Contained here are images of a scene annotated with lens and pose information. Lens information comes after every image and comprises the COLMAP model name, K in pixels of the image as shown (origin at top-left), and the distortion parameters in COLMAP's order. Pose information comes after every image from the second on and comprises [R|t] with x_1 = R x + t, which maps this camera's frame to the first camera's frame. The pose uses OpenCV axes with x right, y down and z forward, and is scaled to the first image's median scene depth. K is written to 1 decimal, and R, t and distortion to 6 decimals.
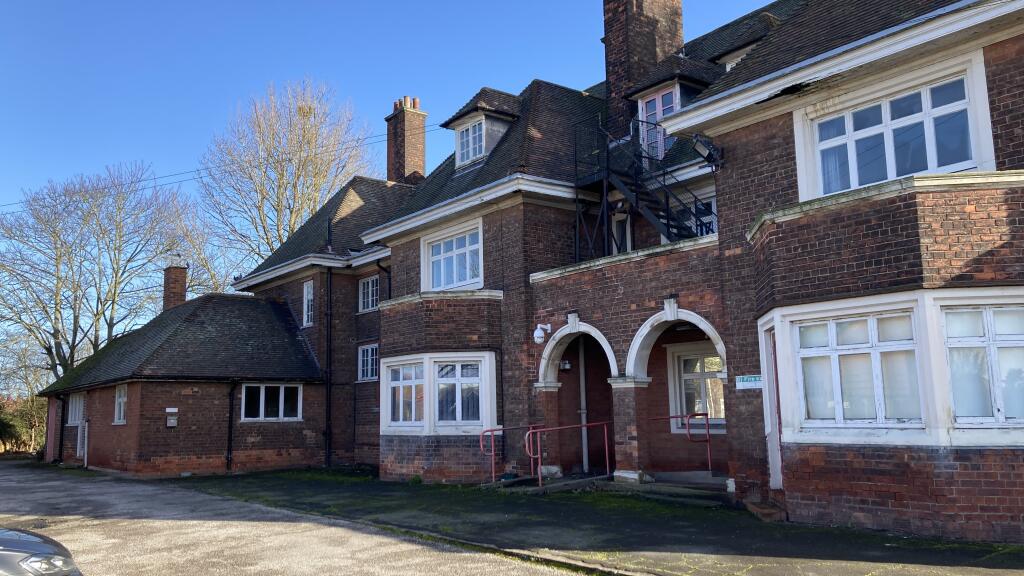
lens RADIAL K [[892.3, 0, 512.0], [0, 892.3, 288.0], [0, 0, 1]] dist [0.048433, -0.002239]
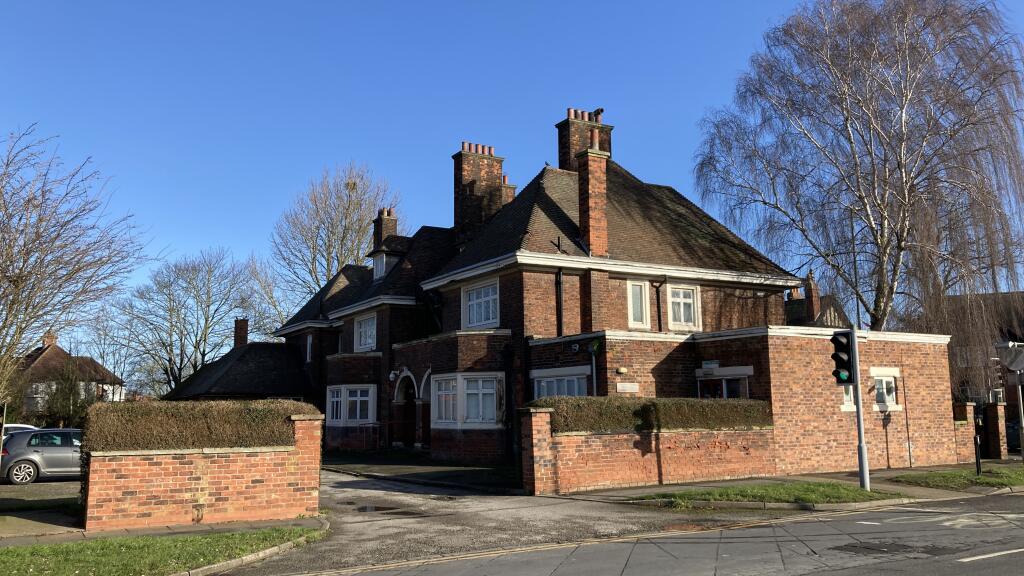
lens RADIAL K [[861.2, 0, 512.0], [0, 861.2, 288.0], [0, 0, 1]] dist [0.105633, -0.191381]
pose [[0.994298, -0.009776, -0.106191, 0.350526], [0.009688, 0.999952, -0.001341, -0.097406], [0.106199, 0.000305, 0.994345, -0.623918]]
